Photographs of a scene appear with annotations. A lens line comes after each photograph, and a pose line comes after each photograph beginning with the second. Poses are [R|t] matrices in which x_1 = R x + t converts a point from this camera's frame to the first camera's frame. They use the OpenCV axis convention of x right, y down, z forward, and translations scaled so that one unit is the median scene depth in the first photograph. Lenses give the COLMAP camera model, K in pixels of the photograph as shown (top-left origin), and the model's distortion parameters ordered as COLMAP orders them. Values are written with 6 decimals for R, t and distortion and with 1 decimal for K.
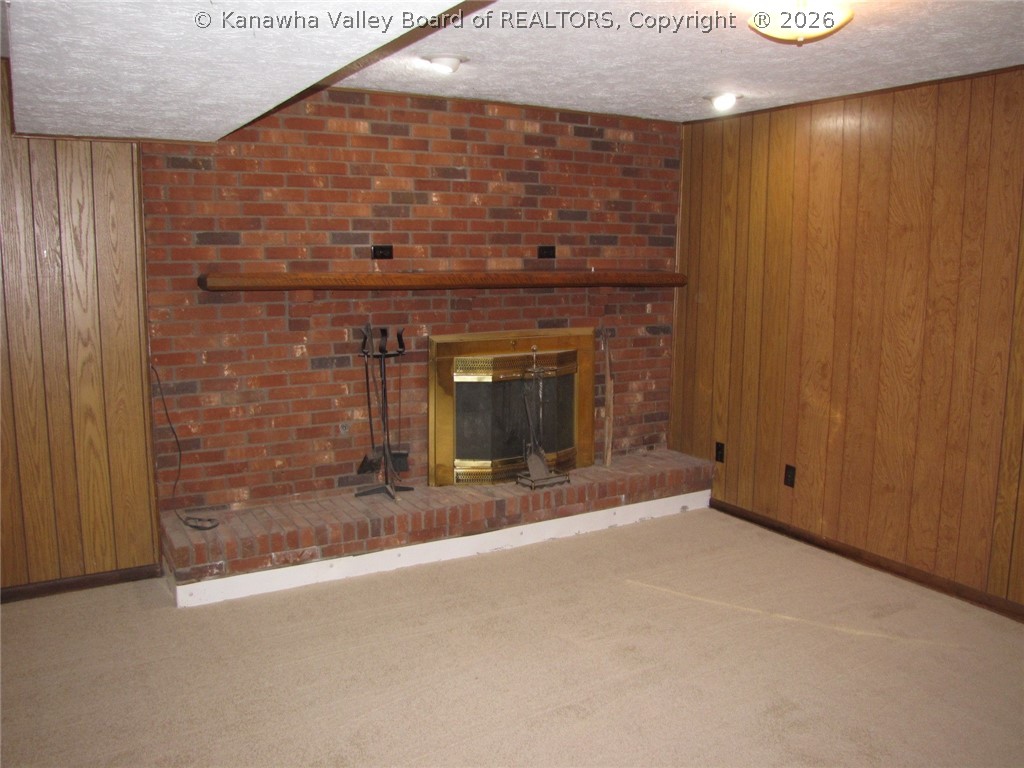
lens RADIAL K [[864.0, 0, 512.0], [0, 864.0, 384.0], [0, 0, 1]] dist [-0.181135, 0.138341]
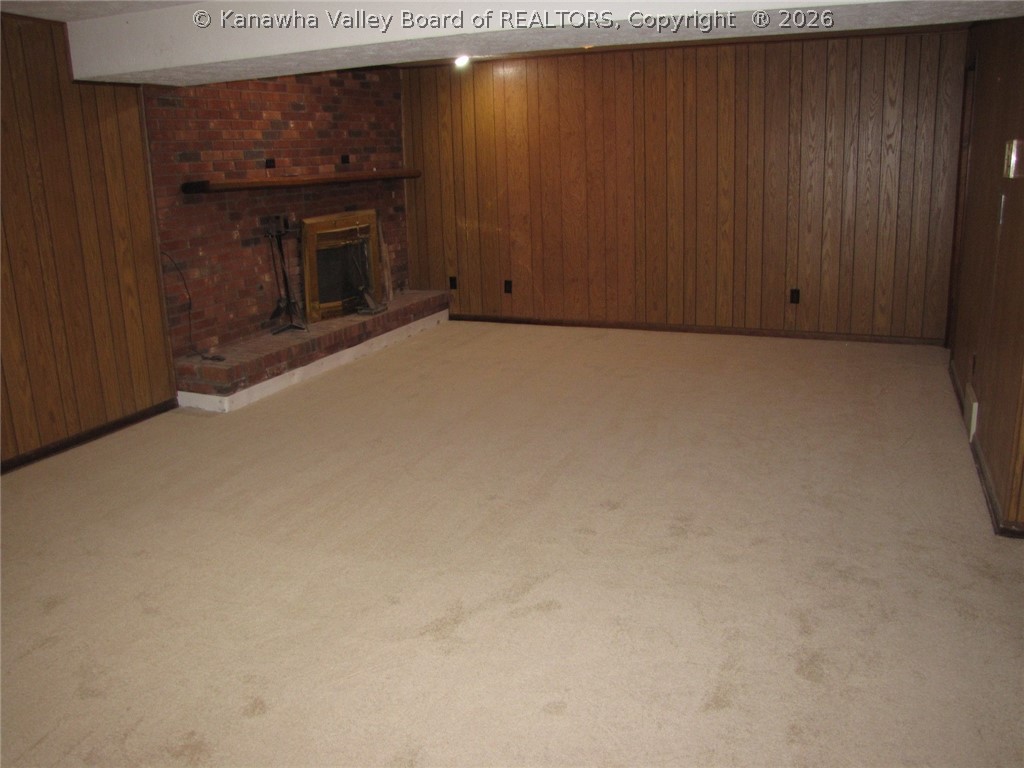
lens RADIAL K [[864.0, 0, 512.0], [0, 864.0, 384.0], [0, 0, 1]] dist [-0.181135, 0.138341]
pose [[0.804094, -0.185049, 0.564969, -0.685806], [0.127731, 0.981904, 0.139817, 0.063632], [-0.580619, -0.040262, 0.813180, -0.400991]]
